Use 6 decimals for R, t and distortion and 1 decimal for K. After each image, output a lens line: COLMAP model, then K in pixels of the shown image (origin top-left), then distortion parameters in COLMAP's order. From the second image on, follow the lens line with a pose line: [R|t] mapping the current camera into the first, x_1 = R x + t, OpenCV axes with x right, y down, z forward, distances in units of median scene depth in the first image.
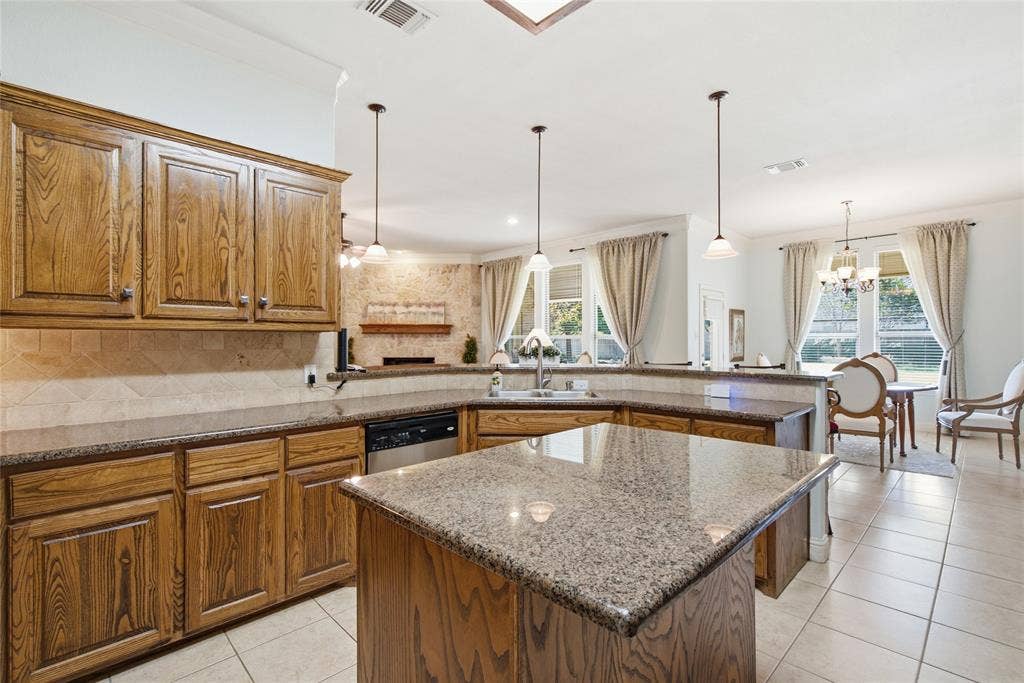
lens RADIAL K [[468.8, 0, 517.2], [0, 468.8, 341.0], [0, 0, 1]] dist [0.008987, -0.004520]
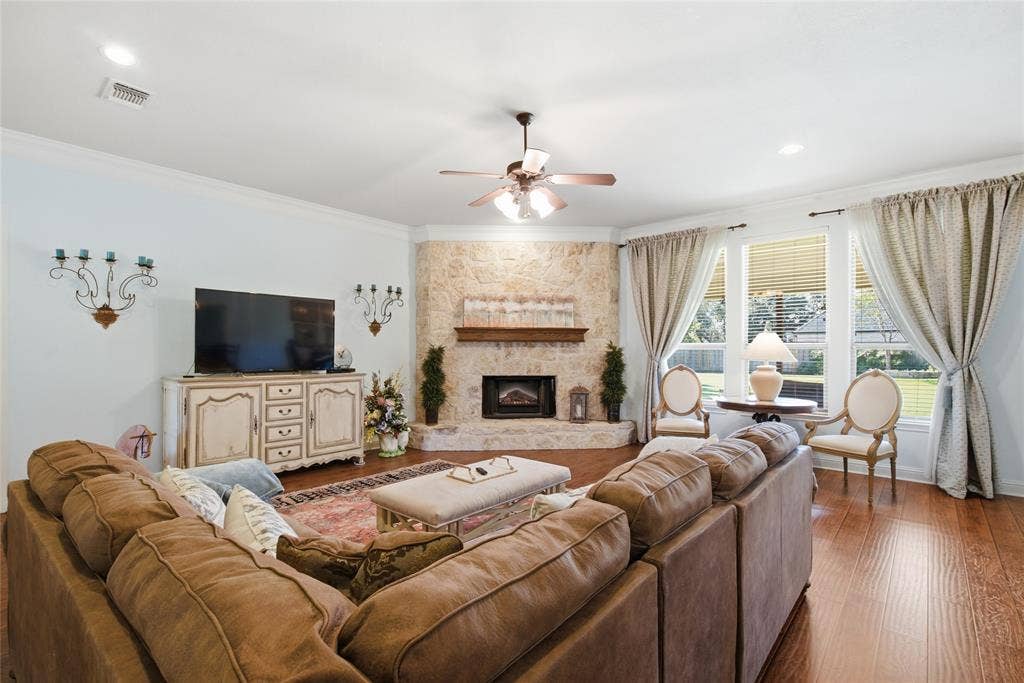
lens RADIAL K [[468.8, 0, 512.5], [0, 468.8, 352.3], [0, 0, 1]] dist [0.008987, -0.004520]
pose [[0.999286, 0.004849, 0.037463, -0.274465], [-0.005079, 0.999969, 0.006046, -0.003660], [-0.037432, -0.006232, 0.999280, 0.311375]]
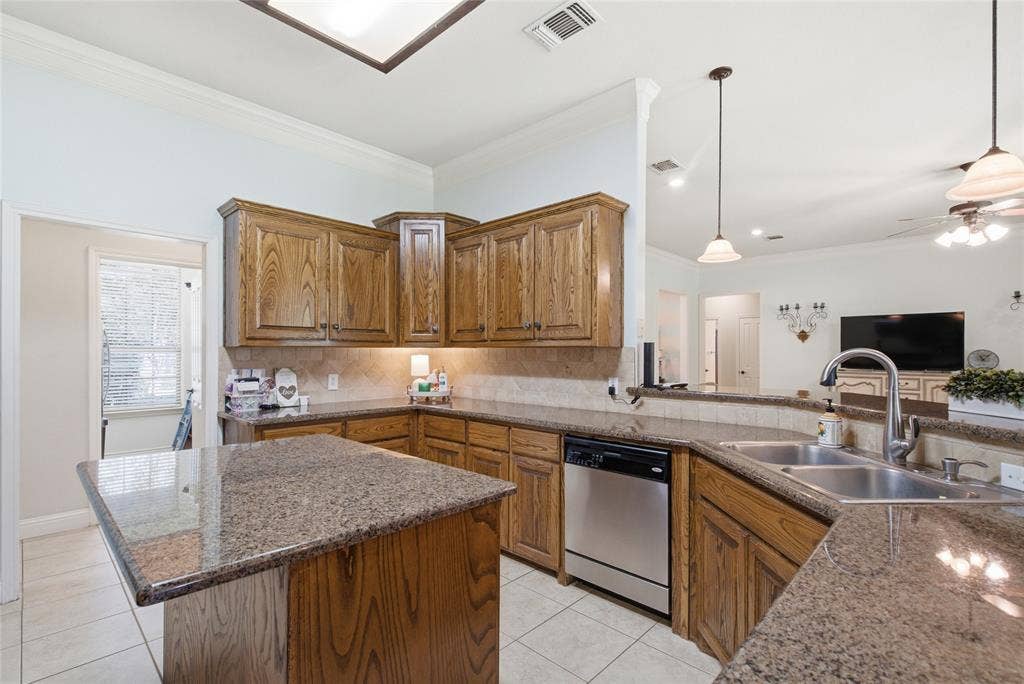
lens RADIAL K [[468.8, 0, 506.9], [0, 468.8, 350.2], [0, 0, 1]] dist [0.008987, -0.004520]
pose [[0.018361, -0.004246, -0.999822, 0.191509], [-0.004796, 0.999979, -0.004335, -0.001730], [0.999820, 0.004874, 0.018340, 0.225184]]
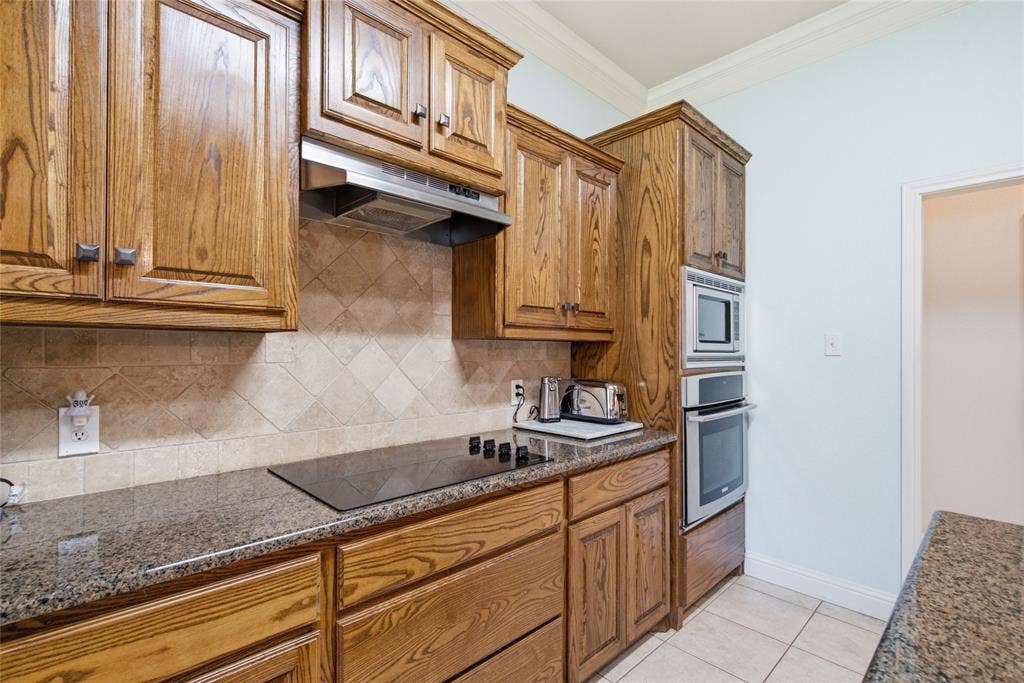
lens RADIAL K [[468.8, 0, 513.4], [0, 468.8, 348.8], [0, 0, 1]] dist [0.008987, -0.004520]
pose [[-0.999876, -0.003750, 0.015279, 0.120162], [-0.003706, 0.999989, 0.002929, -0.000857], [-0.015290, 0.002872, -0.999879, 0.192963]]
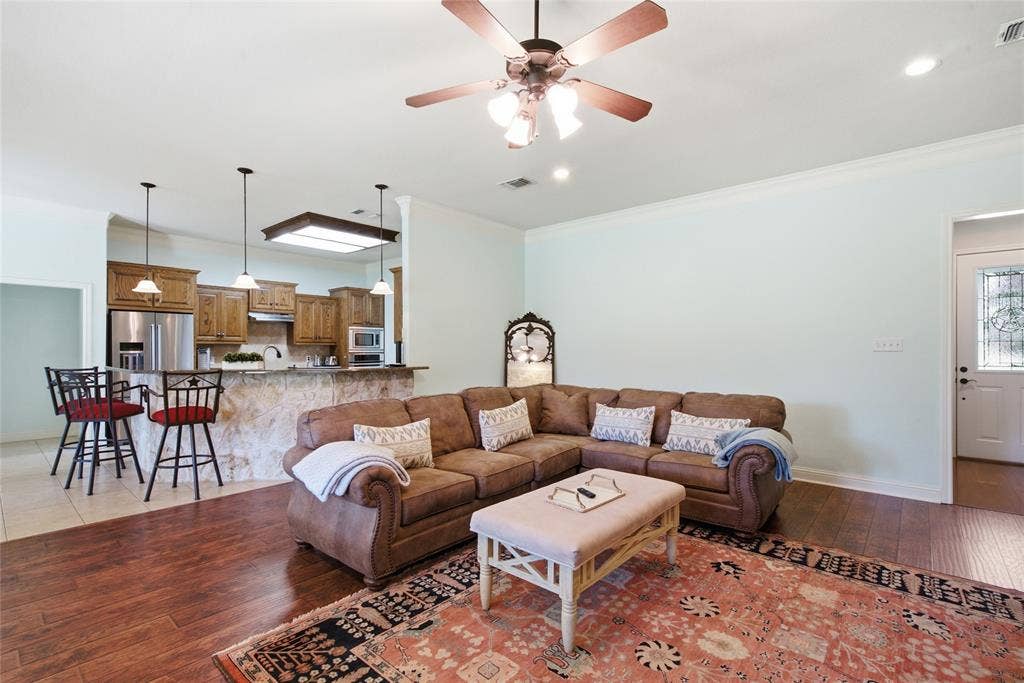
lens RADIAL K [[468.8, 0, 503.0], [0, 468.8, 350.1], [0, 0, 1]] dist [0.008987, -0.004520]
pose [[-0.998812, -0.001419, -0.048712, -0.227258], [-0.001743, 0.999977, 0.006625, -0.001567], [0.048702, 0.006702, -0.998791, 0.913862]]
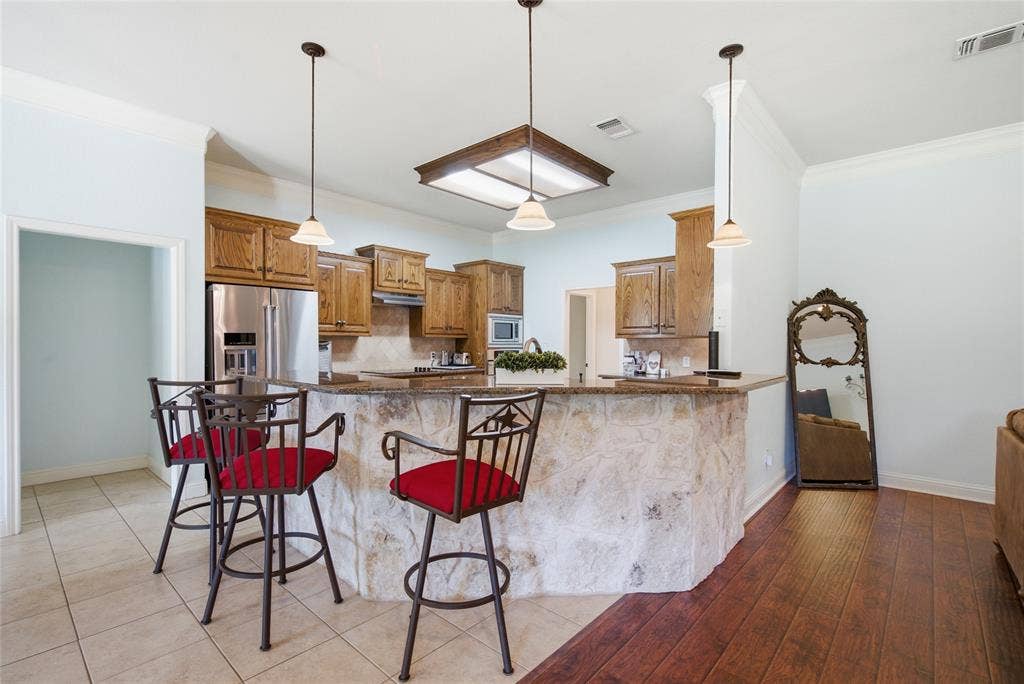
lens RADIAL K [[468.8, 0, 508.0], [0, 468.8, 352.2], [0, 0, 1]] dist [0.008987, -0.004520]
pose [[-0.999060, -0.003870, -0.043186, 0.037566], [-0.004970, 0.999665, 0.025400, -0.001337], [0.043074, 0.025590, -0.998744, 0.667465]]
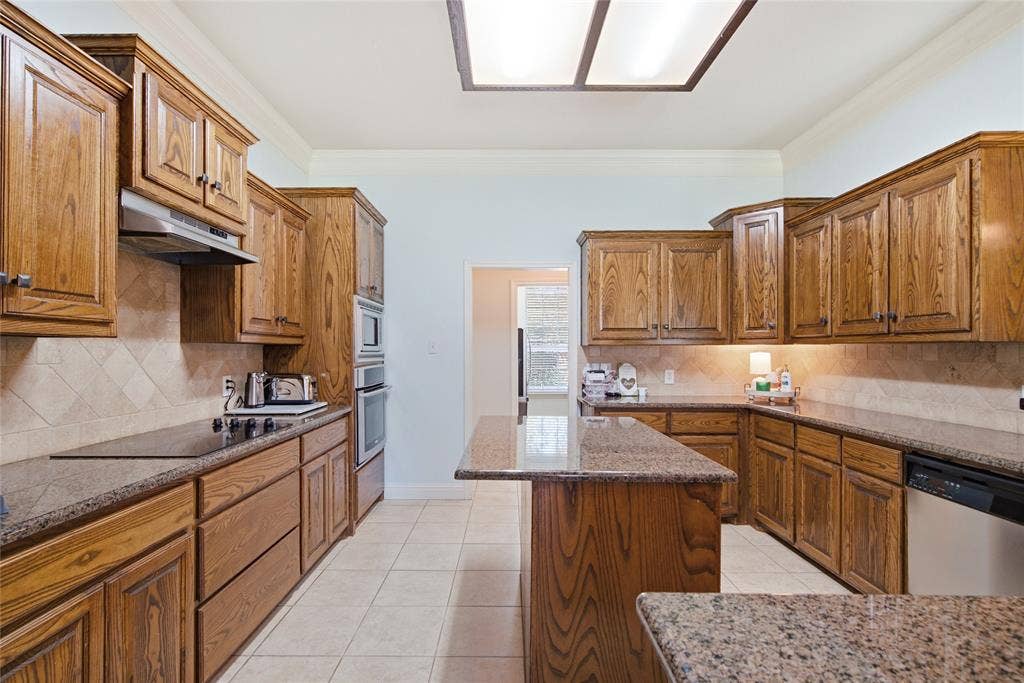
lens RADIAL K [[468.8, 0, 500.0], [0, 468.8, 348.9], [0, 0, 1]] dist [0.008987, -0.004520]
pose [[-0.715837, -0.001472, -0.698266, 0.209614], [-0.002584, 0.999997, 0.000541, -0.001648], [0.698263, 0.002192, -0.715838, 0.288850]]
